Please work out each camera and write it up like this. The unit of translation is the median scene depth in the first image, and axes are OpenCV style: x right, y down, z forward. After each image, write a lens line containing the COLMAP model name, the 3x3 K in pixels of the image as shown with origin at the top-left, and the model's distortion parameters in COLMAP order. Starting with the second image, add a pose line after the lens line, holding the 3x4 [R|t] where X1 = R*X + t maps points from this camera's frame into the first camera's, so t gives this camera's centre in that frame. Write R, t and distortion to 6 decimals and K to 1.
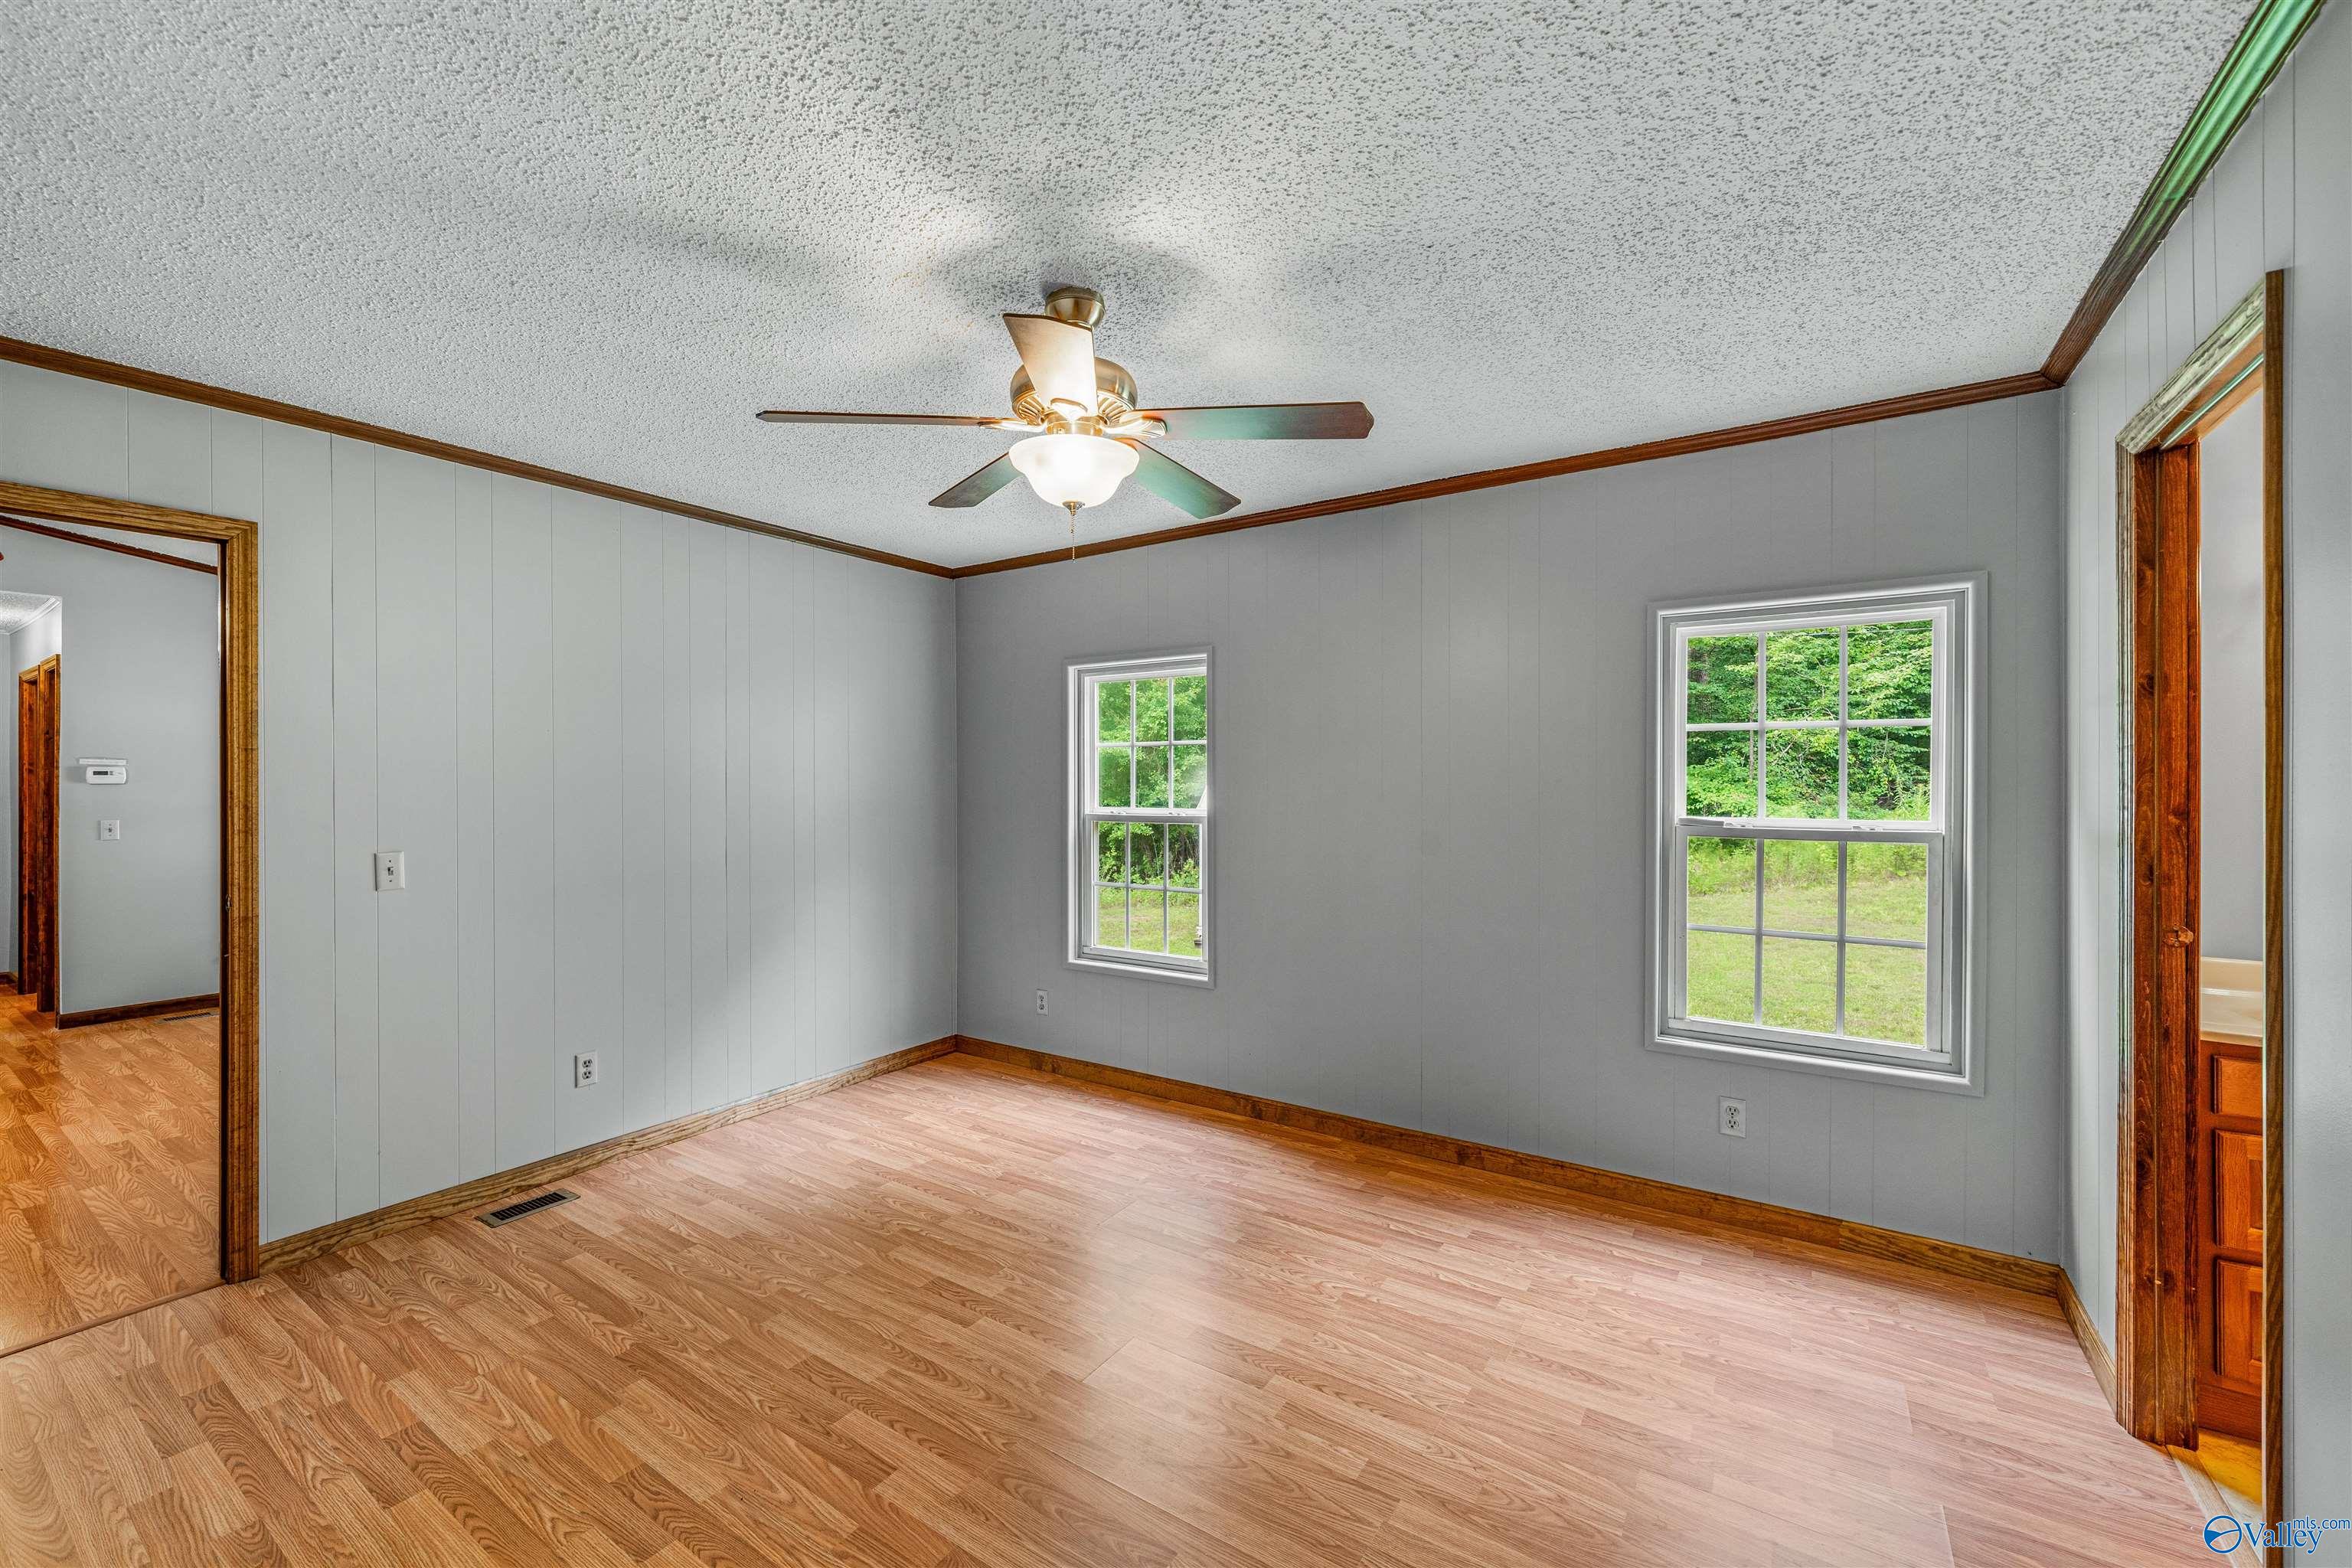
lens RADIAL K [[933.1, 0, 1158.6], [0, 933.1, 817.4], [0, 0, 1]] dist [-0.001181, -0.000152]
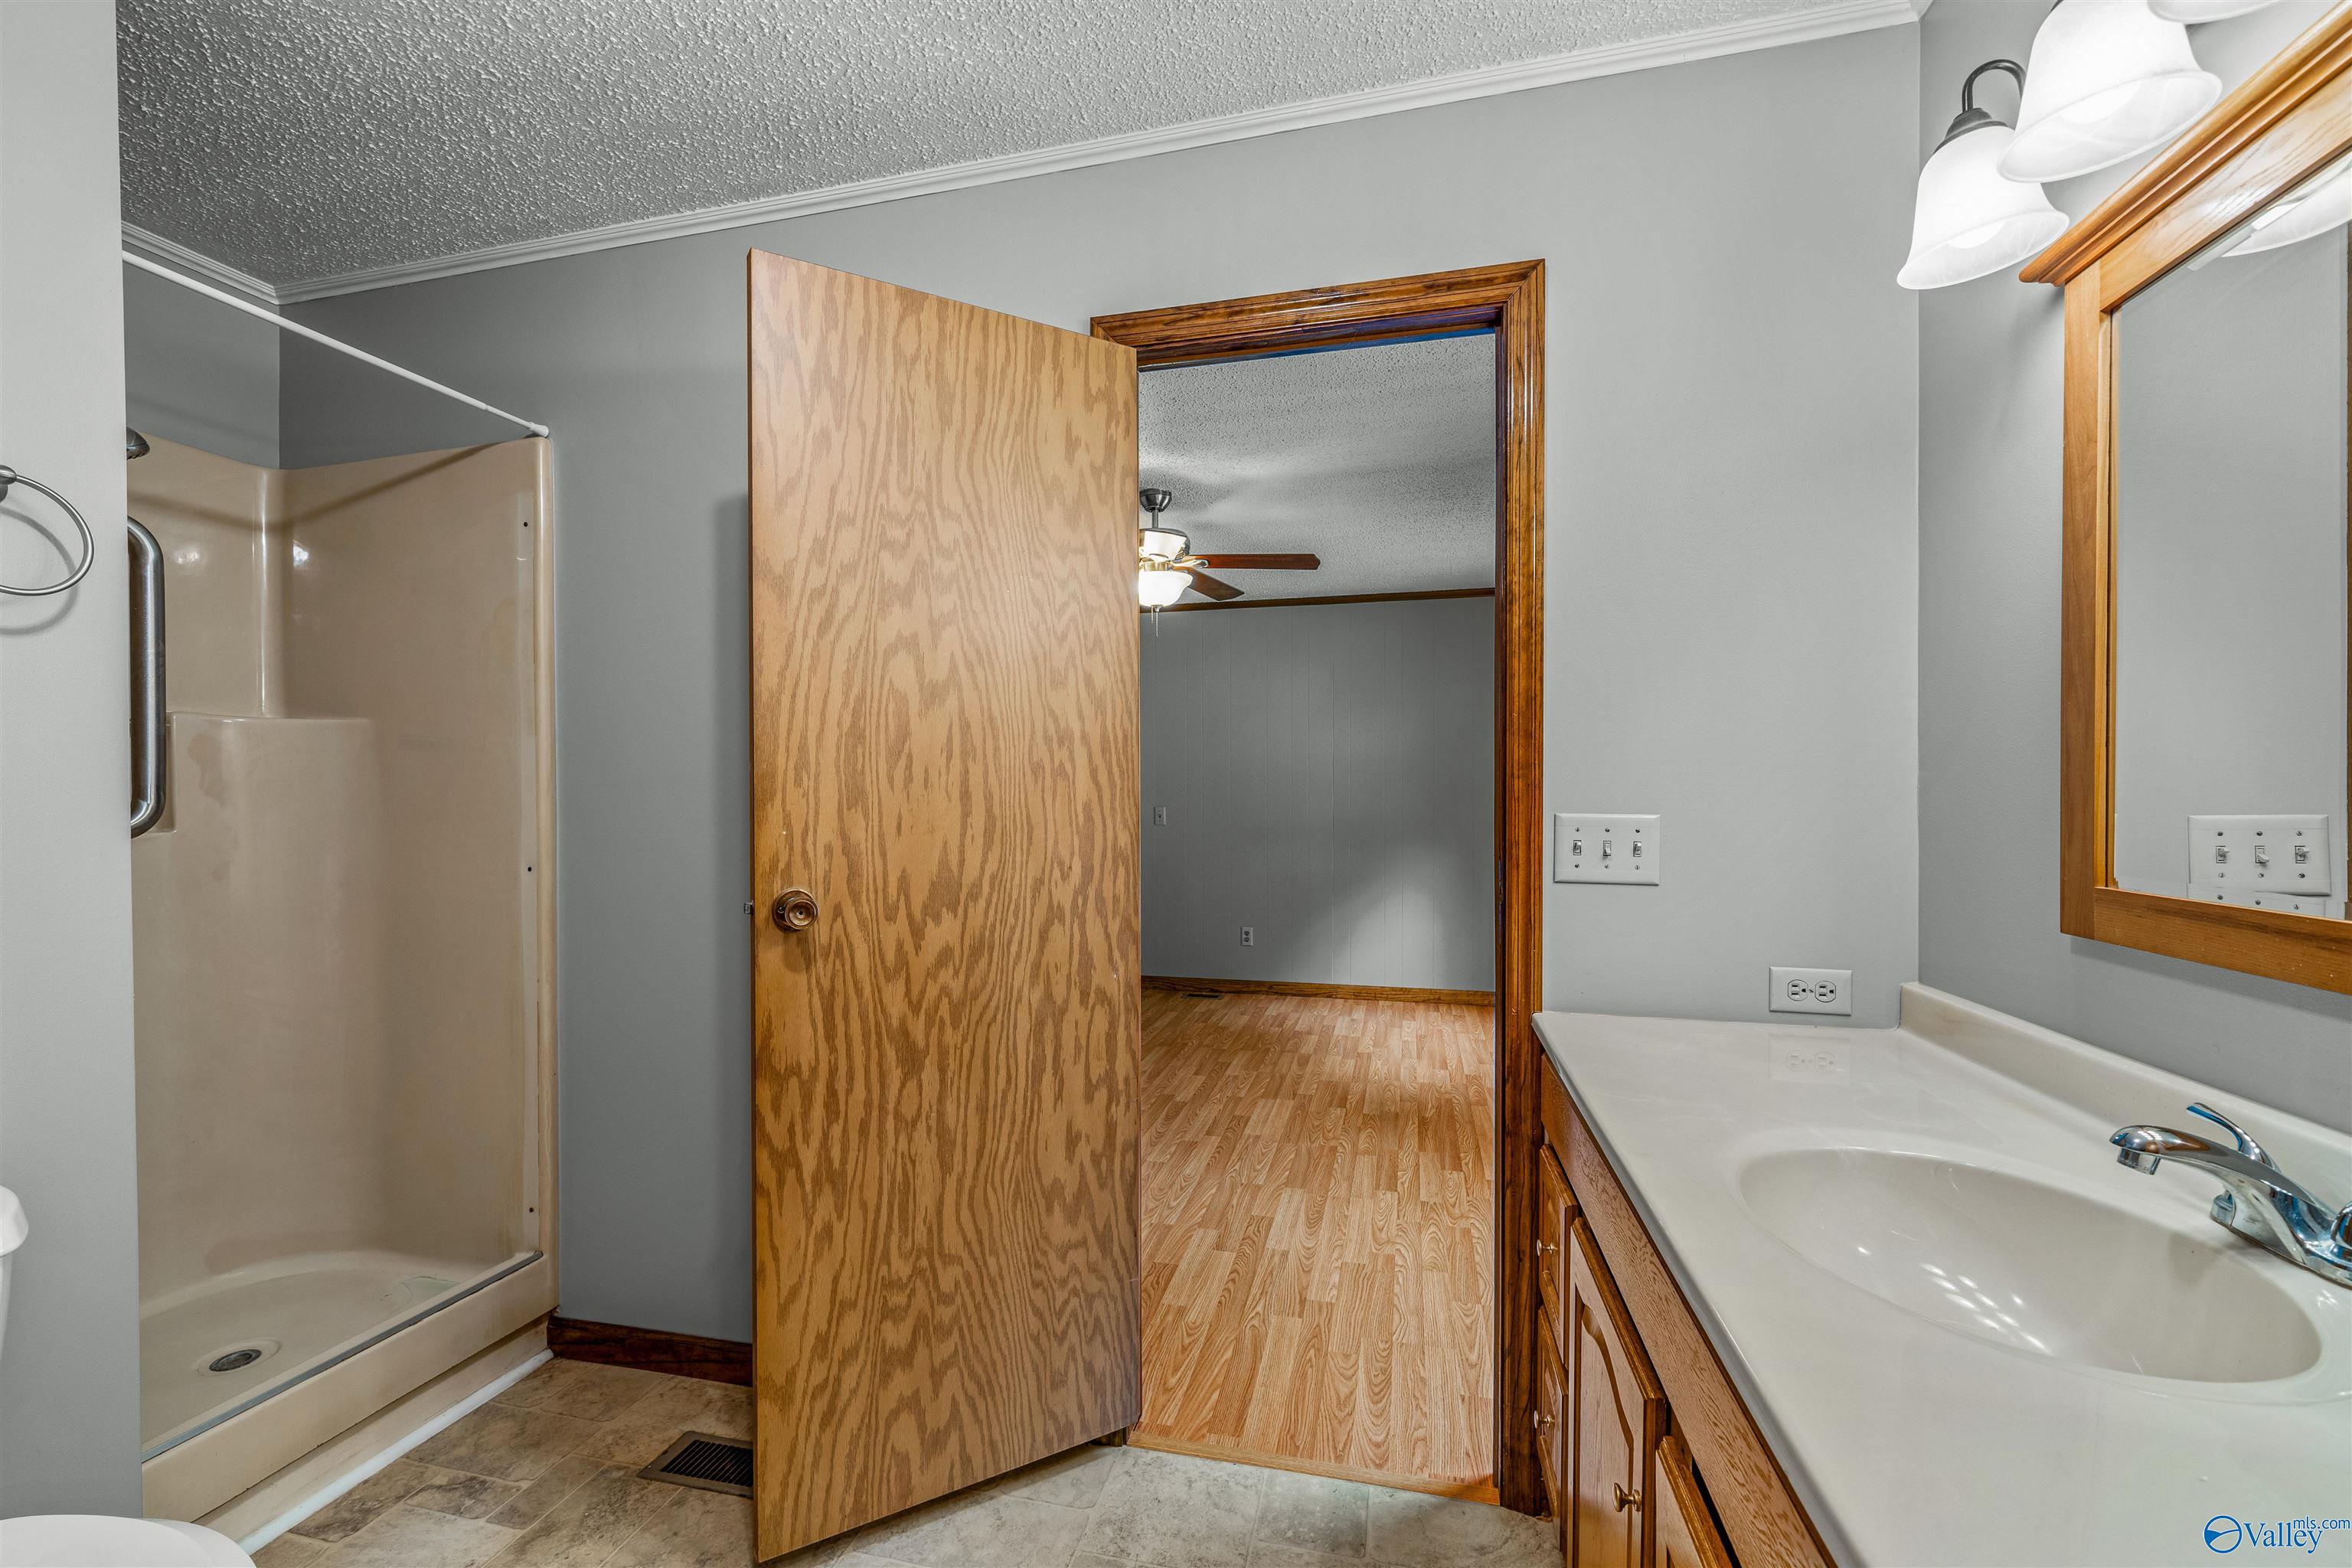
lens RADIAL K [[933.1, 0, 1158.6], [0, 933.1, 817.4], [0, 0, 1]] dist [-0.001181, -0.000152]
pose [[0.335636, 0.015485, -0.941864, 1.078286], [-0.029628, 0.999544, 0.005875, 0.036186], [0.941526, 0.025934, 0.335942, 0.247472]]
